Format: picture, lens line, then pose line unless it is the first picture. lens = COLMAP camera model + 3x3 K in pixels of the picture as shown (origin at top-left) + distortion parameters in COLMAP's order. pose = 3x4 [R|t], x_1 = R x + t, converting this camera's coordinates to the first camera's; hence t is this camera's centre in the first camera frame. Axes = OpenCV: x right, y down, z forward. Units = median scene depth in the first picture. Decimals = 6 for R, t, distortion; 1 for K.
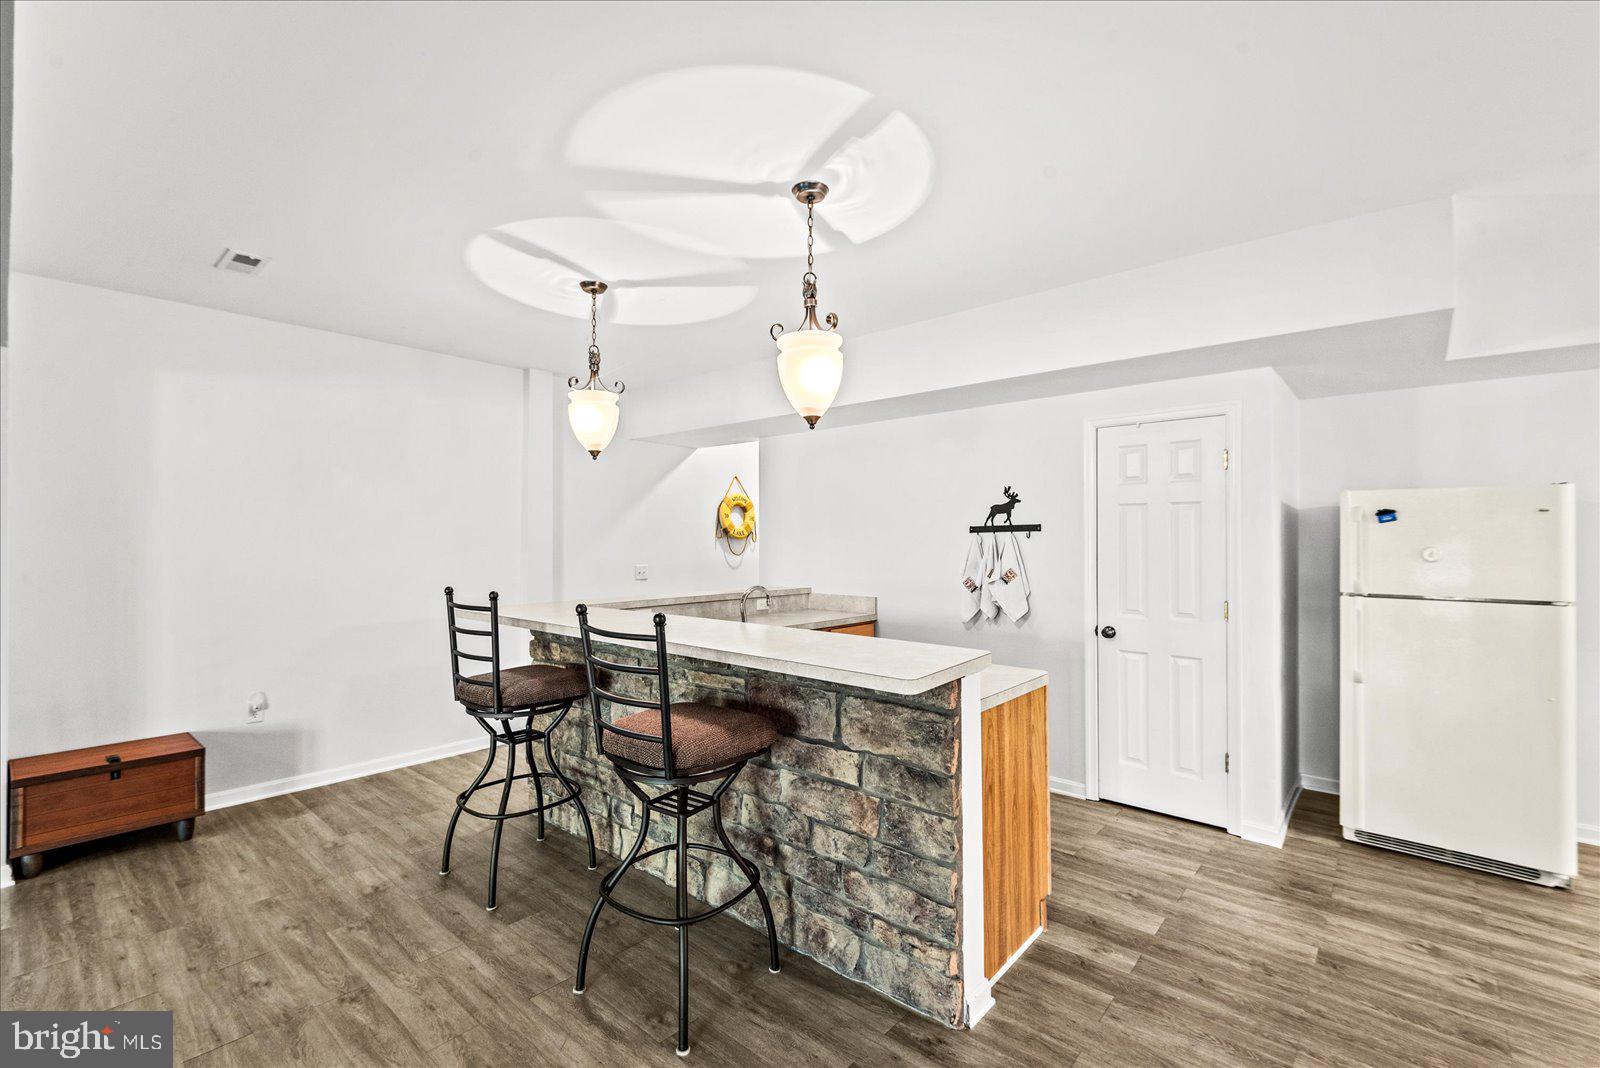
lens RADIAL K [[710.7, 0, 806.2], [0, 710.7, 532.2], [0, 0, 1]] dist [0.004841, 0.000050]
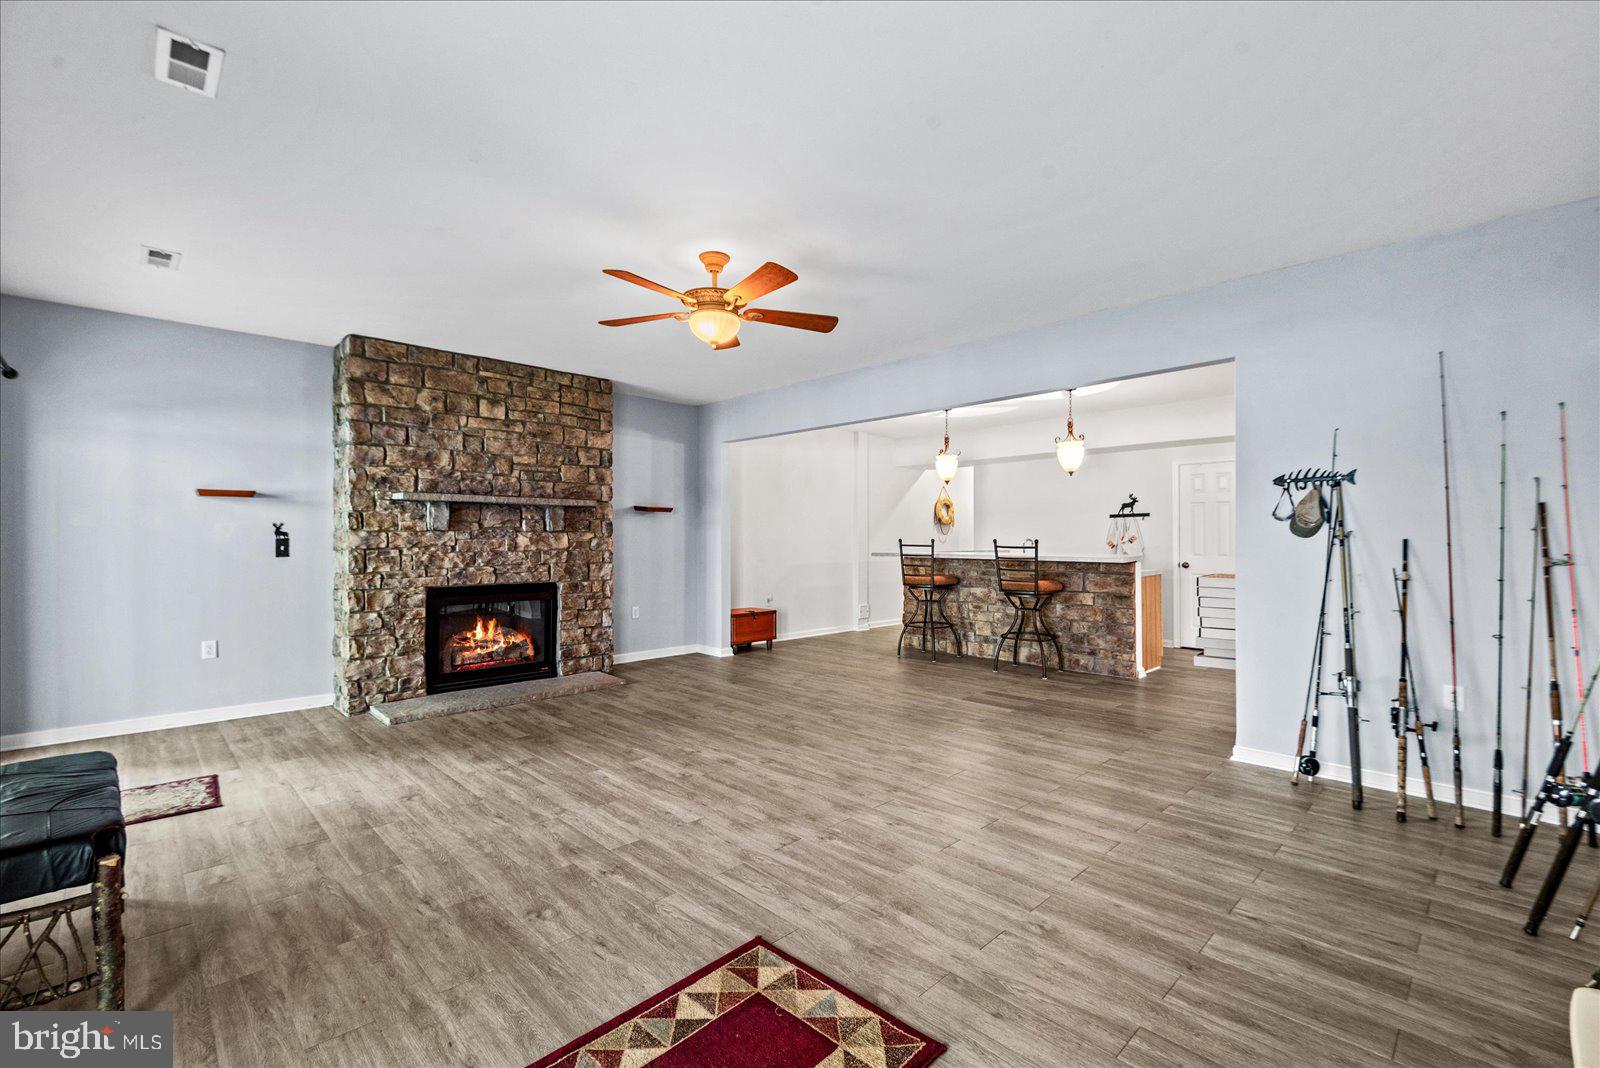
lens RADIAL K [[710.7, 0, 792.7], [0, 710.7, 535.3], [0, 0, 1]] dist [0.004841, 0.000050]
pose [[0.995457, -0.001599, -0.095199, -0.769912], [0.002349, 0.999967, 0.007768, 0.054426], [0.095184, -0.007957, 0.995428, -1.746070]]
